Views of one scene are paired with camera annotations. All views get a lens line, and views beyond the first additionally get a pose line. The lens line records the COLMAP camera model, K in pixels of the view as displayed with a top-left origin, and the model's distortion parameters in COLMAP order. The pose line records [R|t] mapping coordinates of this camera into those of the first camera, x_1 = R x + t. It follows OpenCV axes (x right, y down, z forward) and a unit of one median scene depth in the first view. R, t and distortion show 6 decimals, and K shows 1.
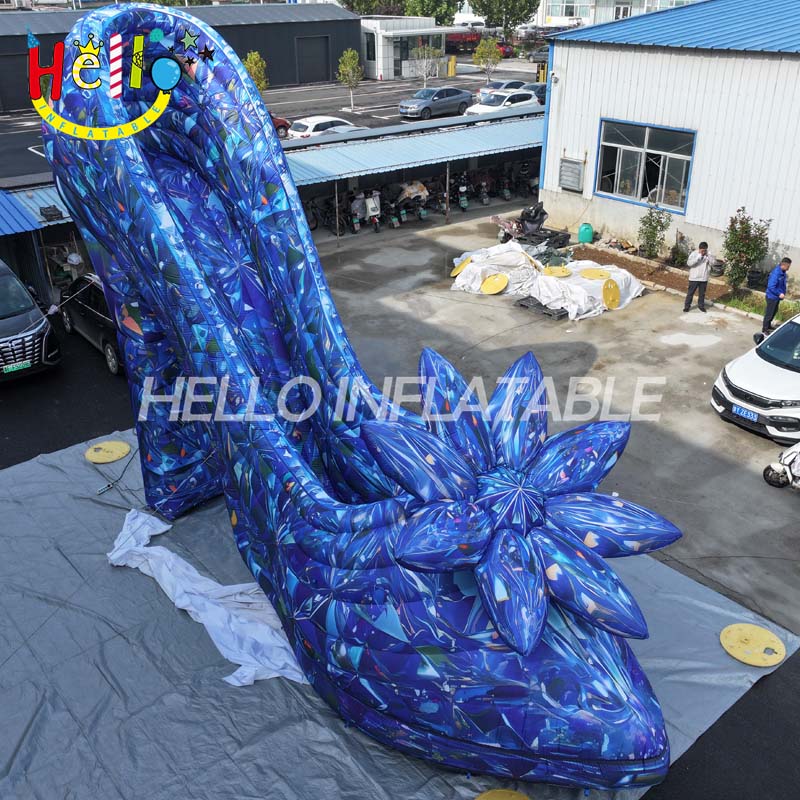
lens RADIAL K [[844.7, 0, 398.3], [0, 844.7, 397.9], [0, 0, 1]] dist [0.004253, 0.000000]
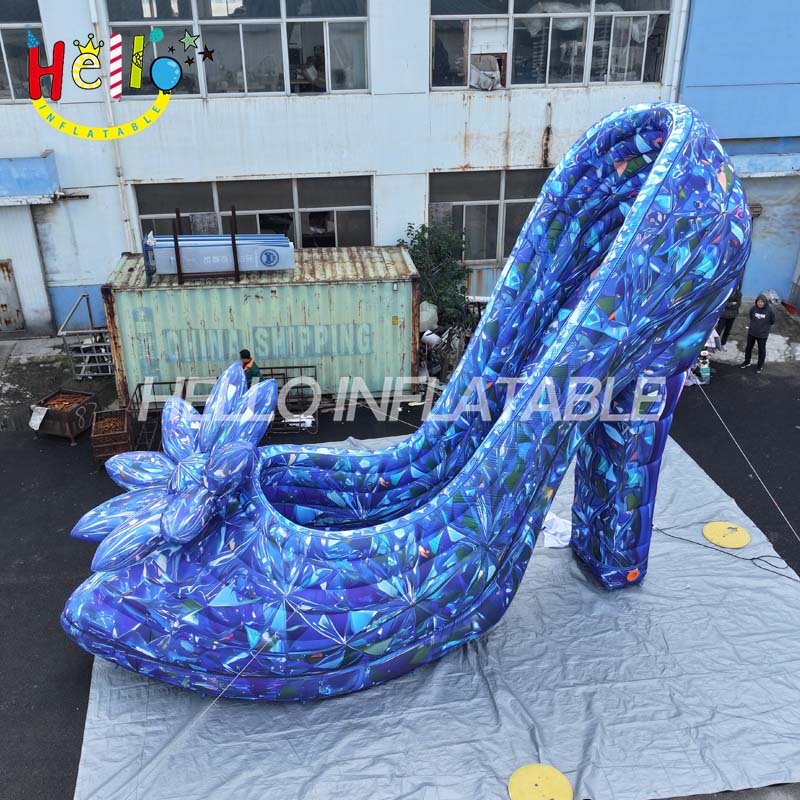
lens RADIAL K [[844.7, 0, 397.4], [0, 844.7, 403.1], [0, 0, 1]] dist [0.004253, 0.000000]
pose [[-0.502104, 0.414987, -0.758734, 0.705187], [-0.368485, 0.691056, 0.621821, -0.685533], [0.782375, 0.591801, -0.194065, 1.091148]]
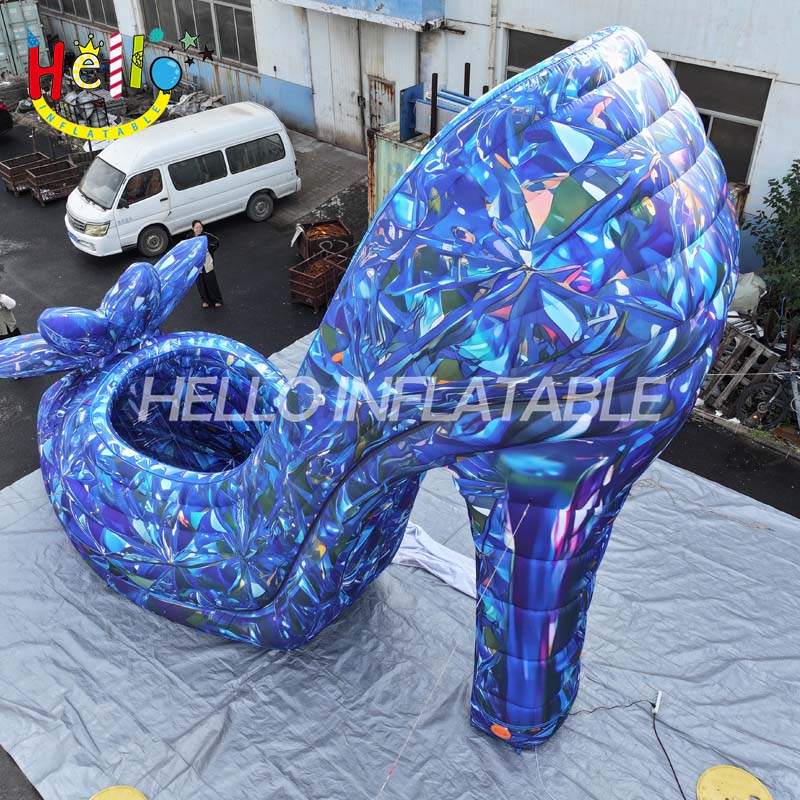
lens RADIAL K [[844.7, 0, 401.7], [0, 844.7, 401.4], [0, 0, 1]] dist [0.004253, 0.000000]
pose [[-0.985647, 0.121201, -0.117514, -0.114710], [-0.049676, 0.457055, 0.888050, -0.770047], [0.161343, 0.881142, -0.444474, 1.330533]]
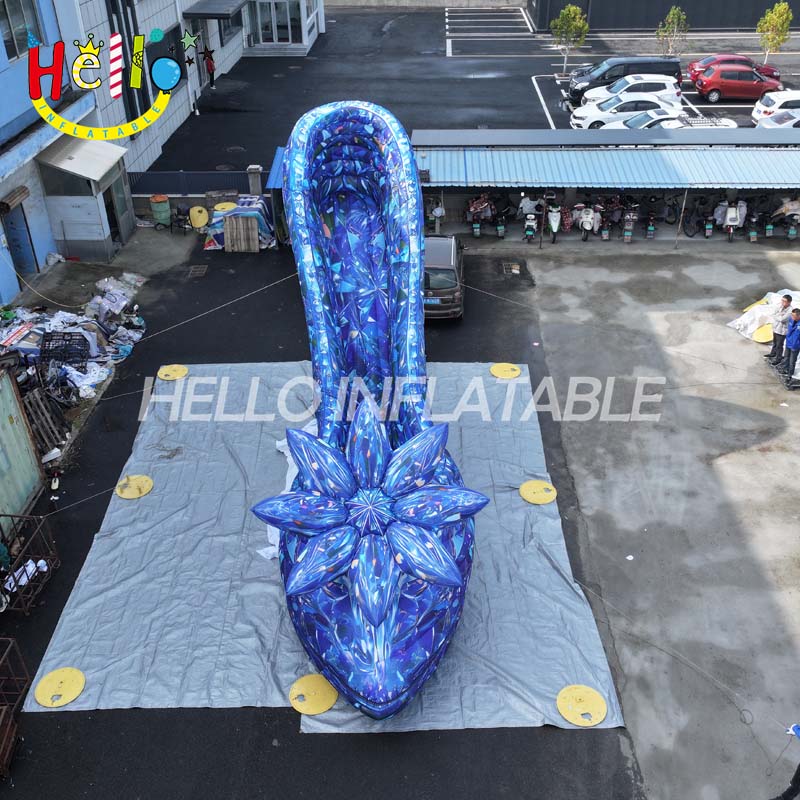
lens RADIAL K [[844.7, 0, 398.0], [0, 844.7, 400.0], [0, 0, 1]] dist [0.004253, 0.000000]
pose [[0.773974, 0.349988, -0.527705, 0.675826], [-0.281276, 0.936663, 0.208679, -0.297021], [0.567317, -0.013081, 0.823396, -0.160955]]
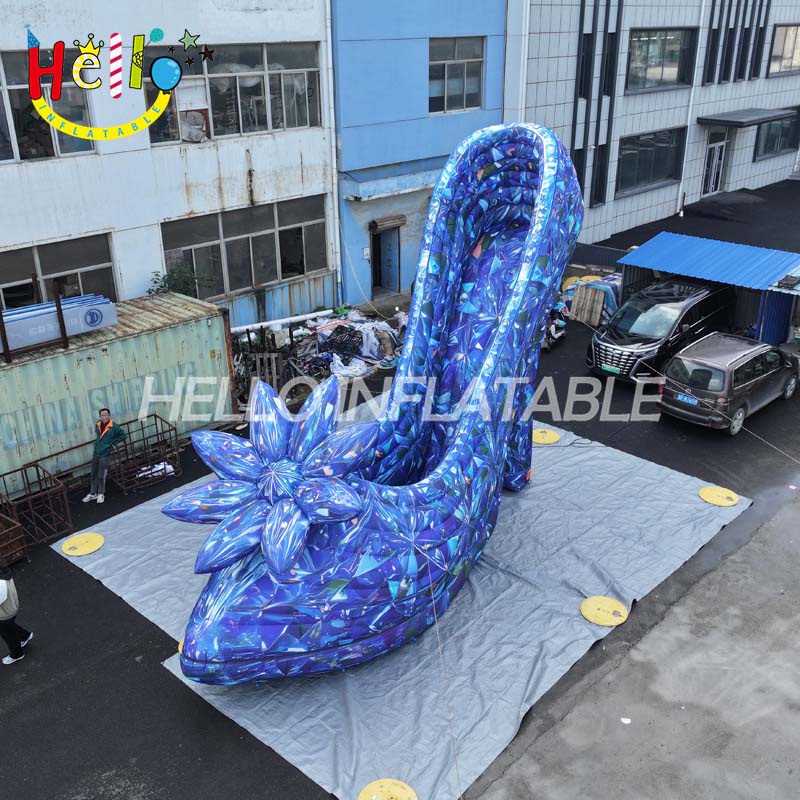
lens RADIAL K [[844.7, 0, 395.9], [0, 844.7, 402.8], [0, 0, 1]] dist [0.004253, 0.000000]
pose [[0.136970, 0.413478, -0.900153, 1.071100], [-0.430508, 0.843258, 0.321837, -0.414809], [0.892134, 0.343440, 0.293507, 0.528654]]
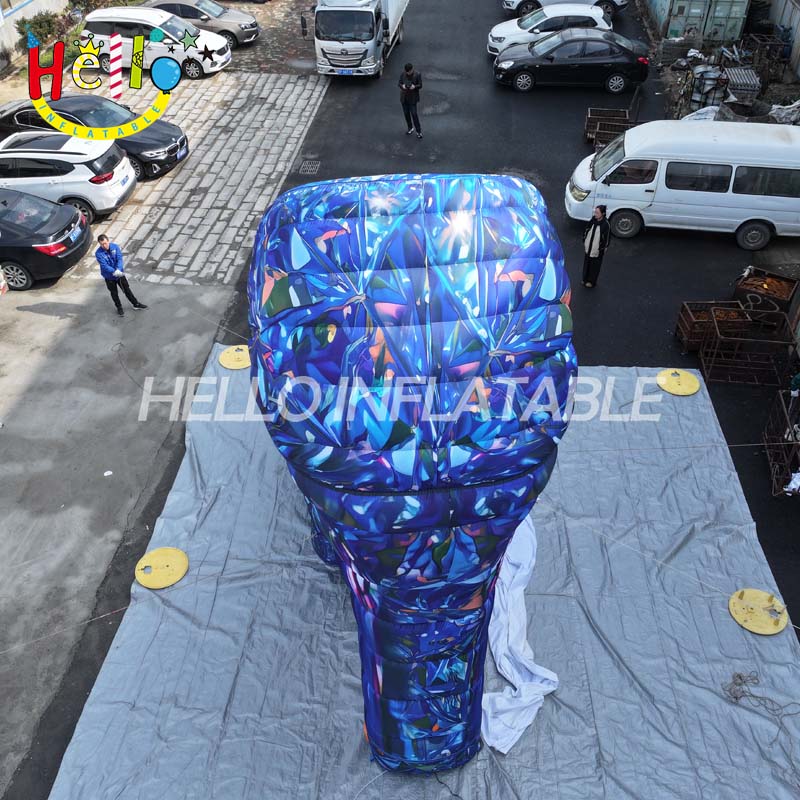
lens RADIAL K [[844.7, 0, 394.0], [0, 844.7, 401.5], [0, 0, 1]] dist [0.004253, 0.000000]
pose [[-0.729737, -0.418686, 0.540542, -0.627496], [0.322056, 0.486901, 0.811916, -0.794881], [-0.603128, 0.766570, -0.220470, 1.175578]]
